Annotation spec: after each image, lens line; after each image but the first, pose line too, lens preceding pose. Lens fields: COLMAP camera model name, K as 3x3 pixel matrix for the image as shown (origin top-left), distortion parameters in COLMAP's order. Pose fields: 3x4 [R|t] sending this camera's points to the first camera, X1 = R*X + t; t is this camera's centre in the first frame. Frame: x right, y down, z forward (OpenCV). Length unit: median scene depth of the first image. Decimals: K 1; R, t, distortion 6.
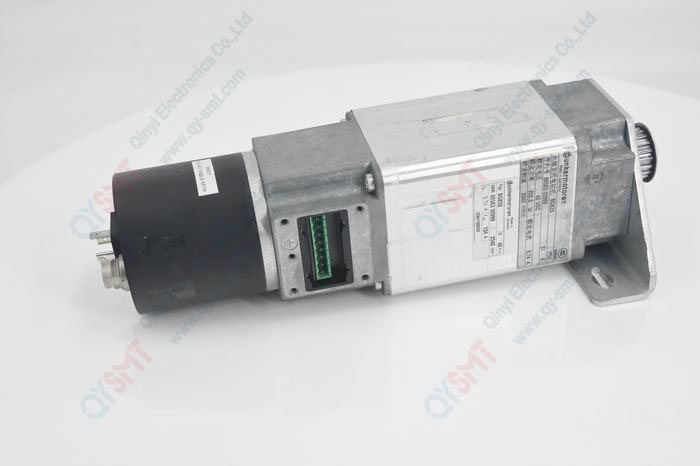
lens RADIAL K [[1034.9, 0, 350.0], [0, 1034.9, 233.0], [0, 0, 1]] dist [0.075071, 0.009568]
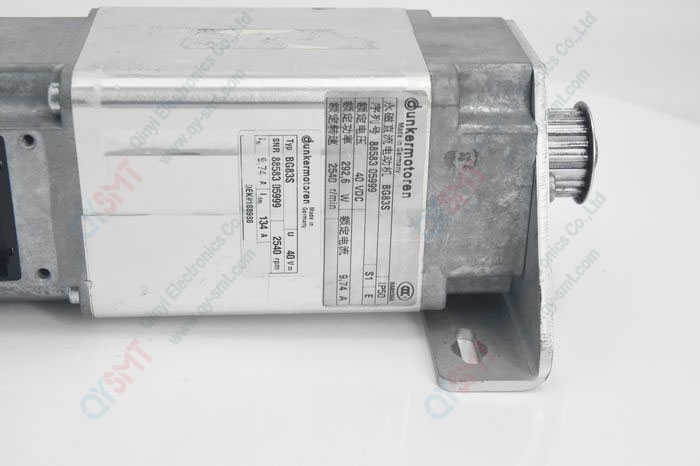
lens RADIAL K [[1247.3, 0, 350.0], [0, 1247.3, 233.0], [0, 0, 1]] dist [0.085104, 0.072085]
pose [[0.986888, 0.147070, -0.066506, 0.224416], [-0.153835, 0.981761, -0.111715, 0.072420], [0.048863, 0.120481, 0.991512, 0.322608]]
